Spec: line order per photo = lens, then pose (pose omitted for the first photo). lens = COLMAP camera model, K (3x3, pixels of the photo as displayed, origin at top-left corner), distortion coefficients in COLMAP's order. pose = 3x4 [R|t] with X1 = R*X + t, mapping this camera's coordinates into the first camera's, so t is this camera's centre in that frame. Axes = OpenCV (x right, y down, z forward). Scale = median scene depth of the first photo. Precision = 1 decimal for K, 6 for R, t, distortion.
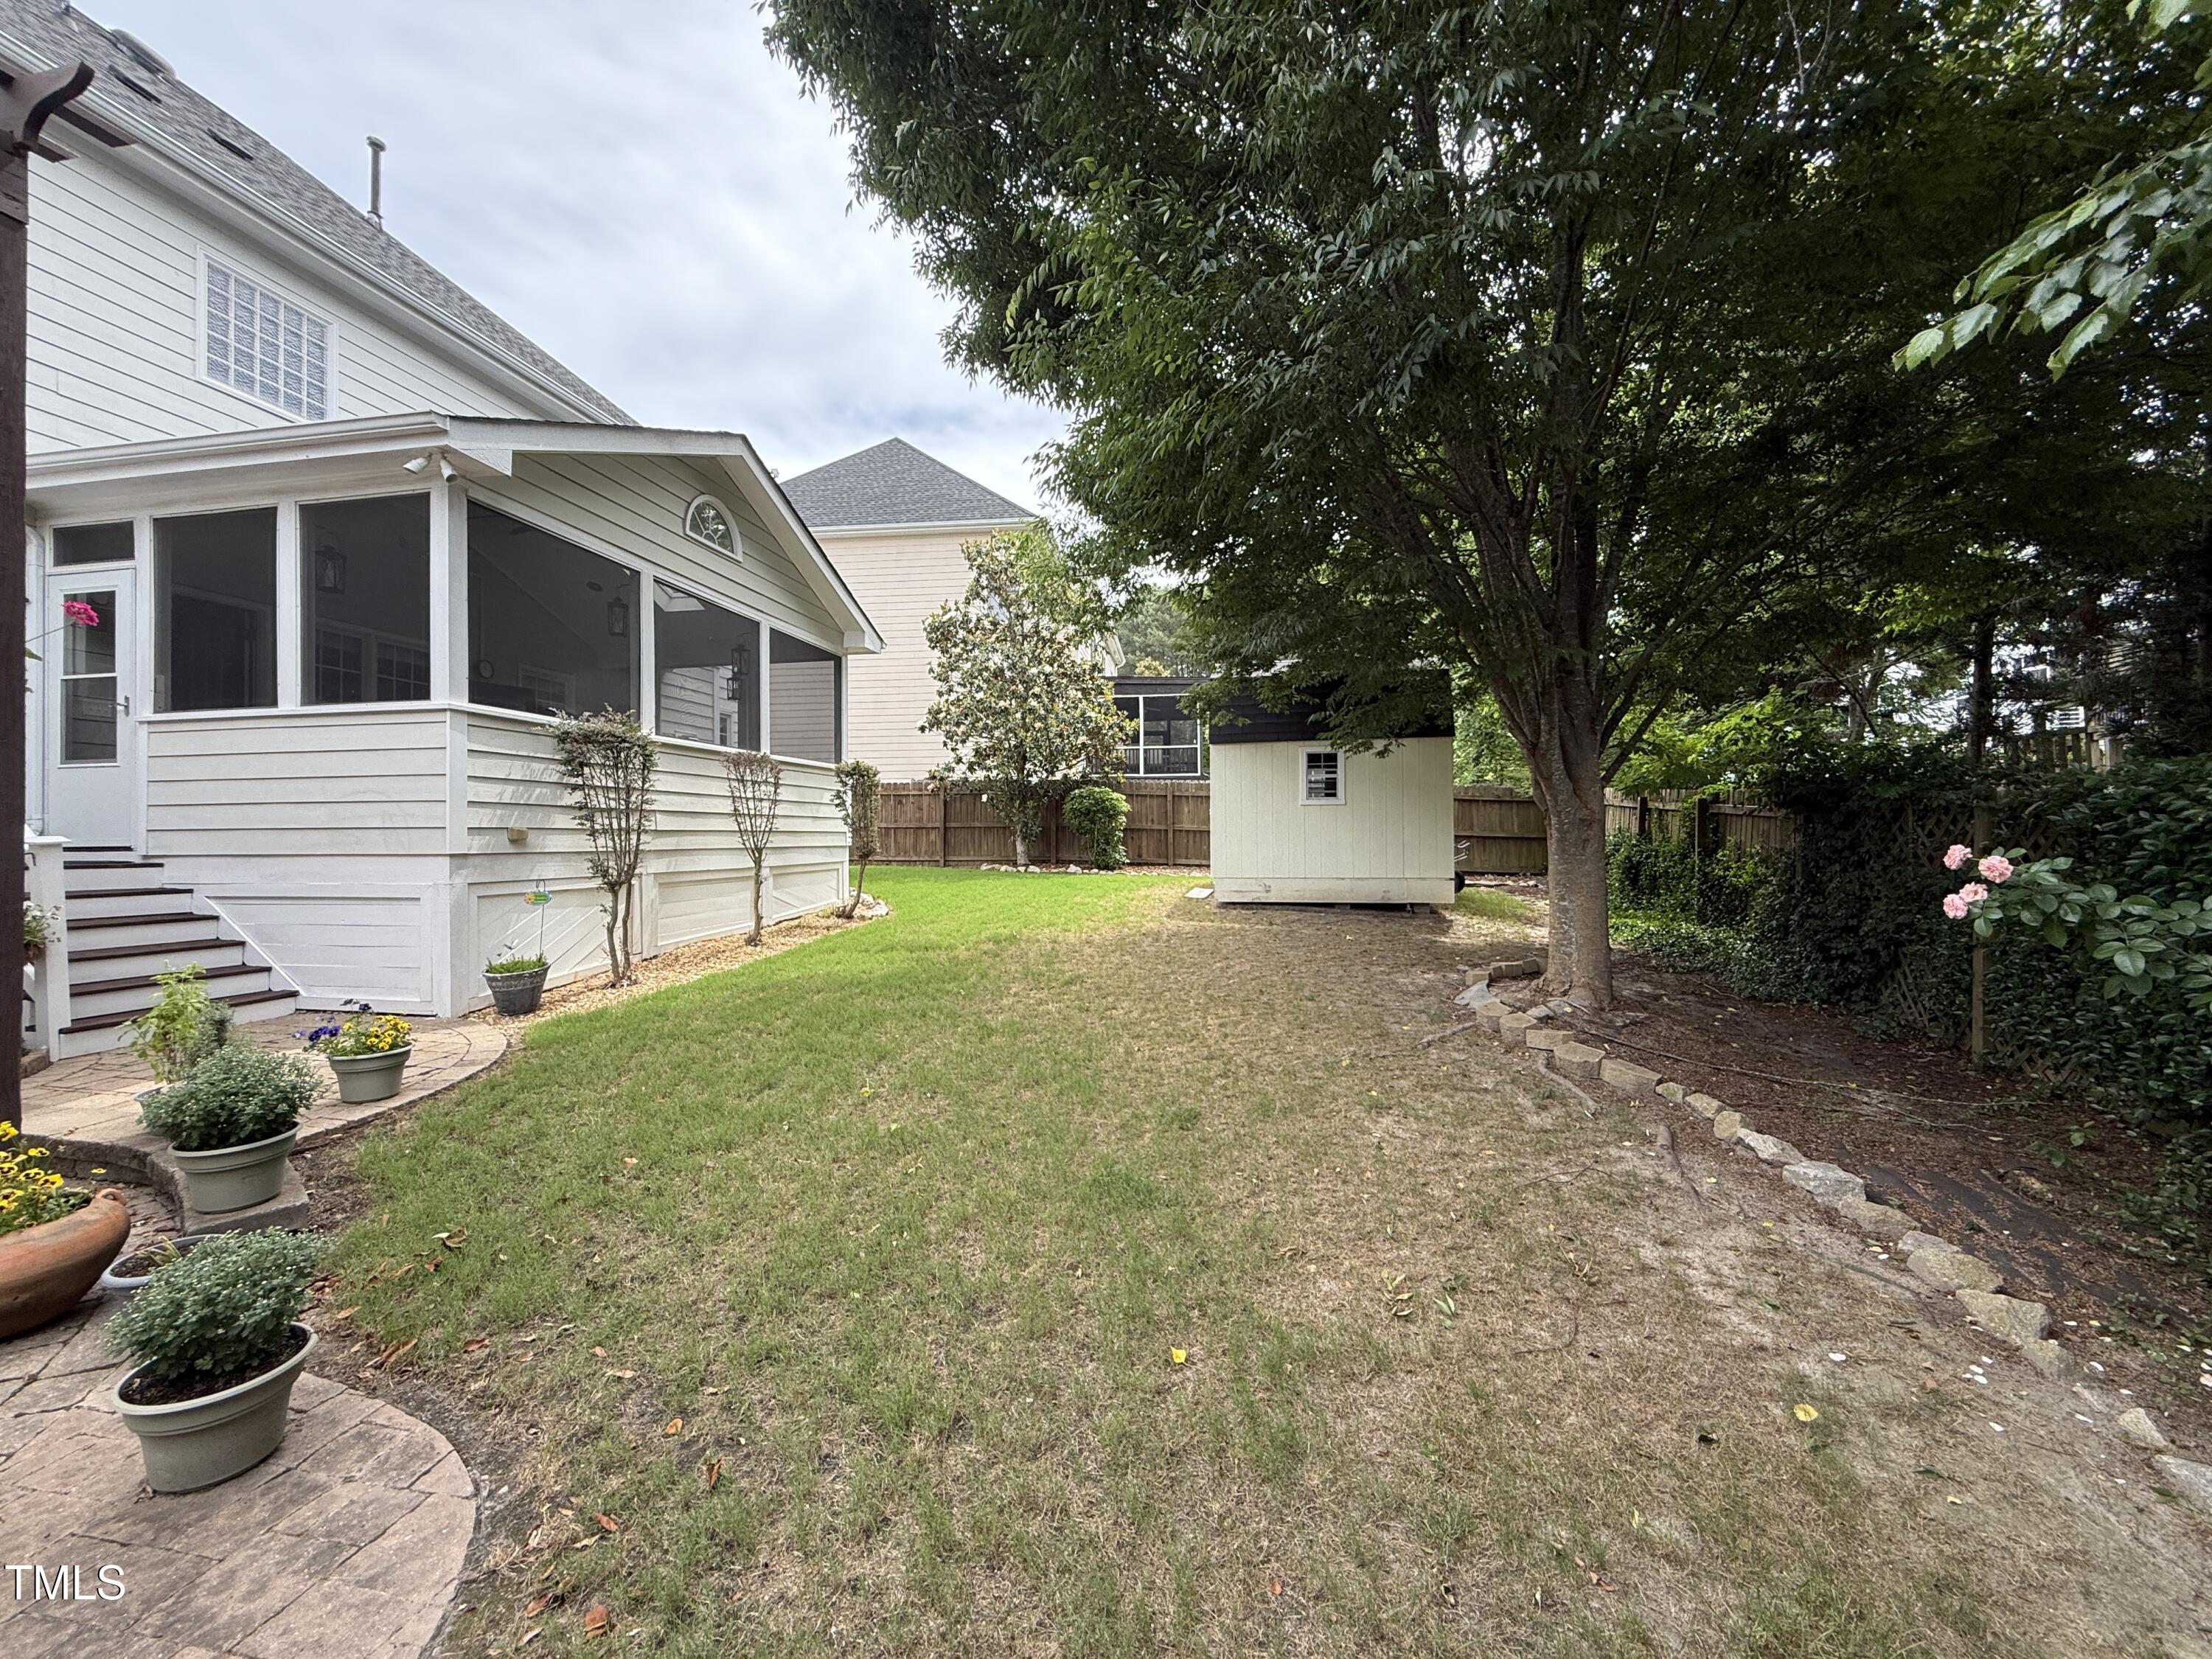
lens RADIAL K [[888.4, 0, 1095.9], [0, 888.4, 832.9], [0, 0, 1]] dist [0.000707, -0.000006]
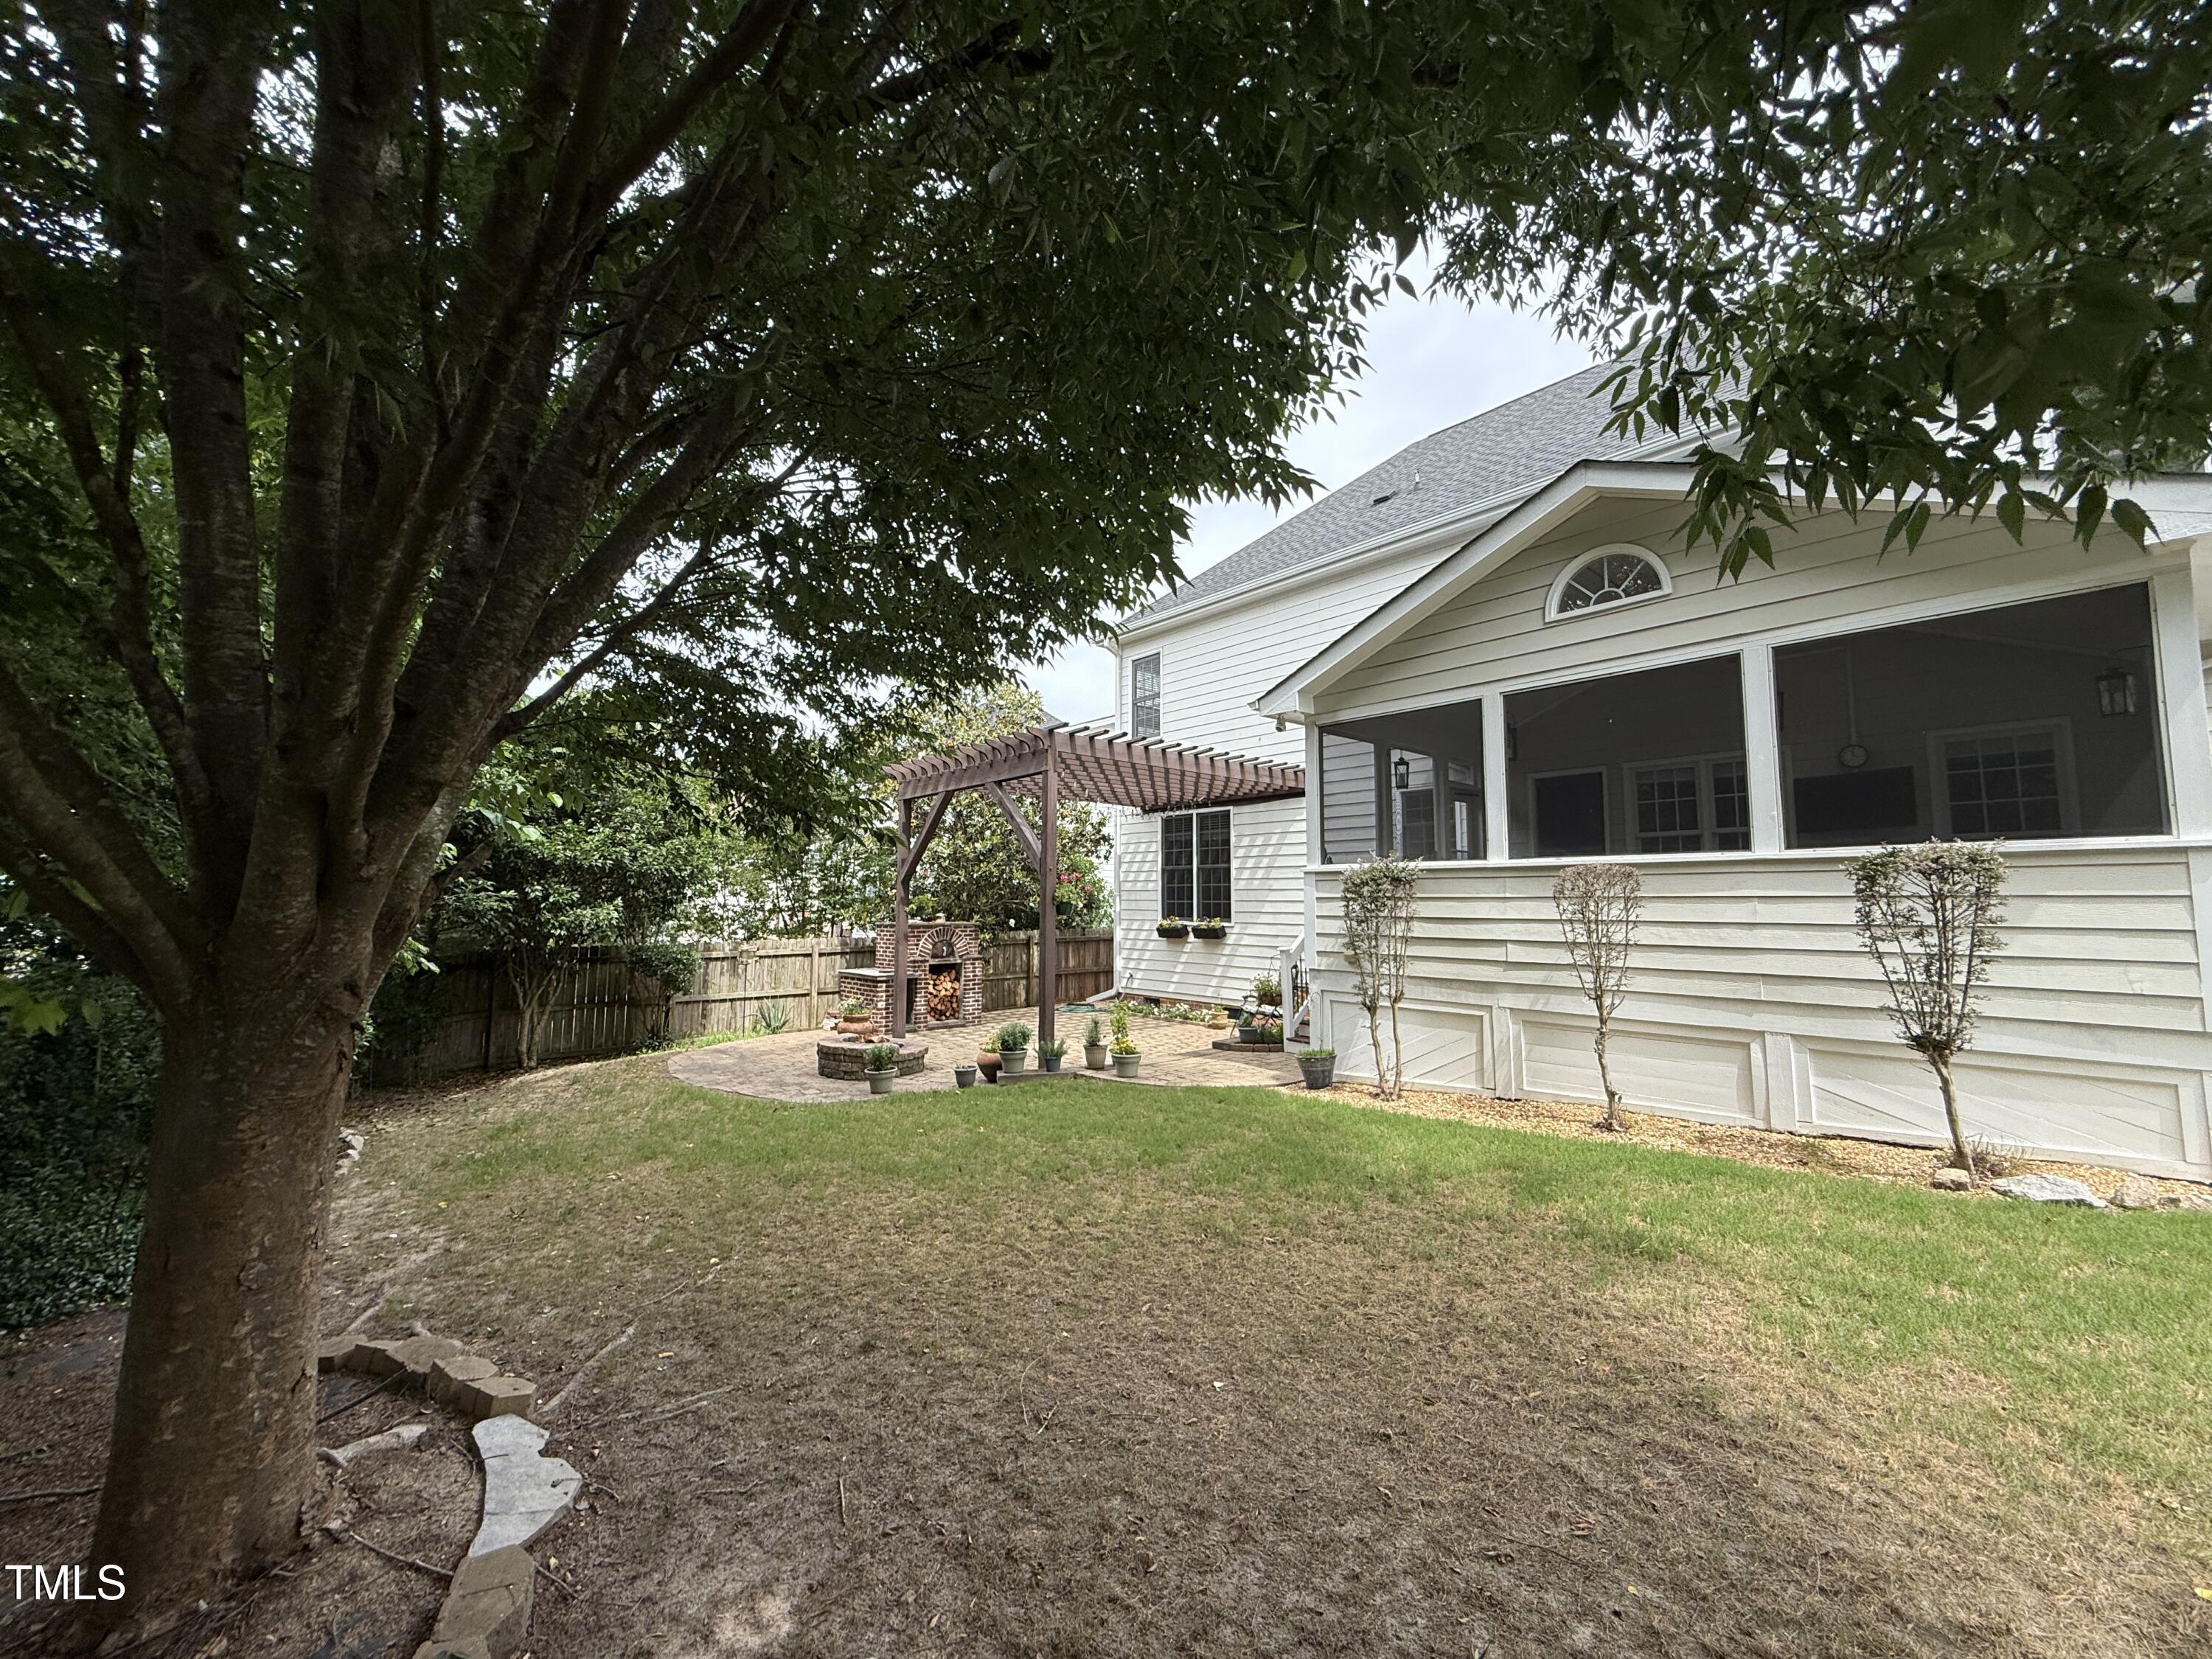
lens RADIAL K [[888.4, 0, 1095.9], [0, 888.4, 832.9], [0, 0, 1]] dist [0.000707, -0.000006]
pose [[-0.616668, -0.056522, -0.785191, 0.661009], [0.009418, 0.996818, -0.079152, -0.084868], [0.787167, -0.056206, -0.614174, 1.567496]]
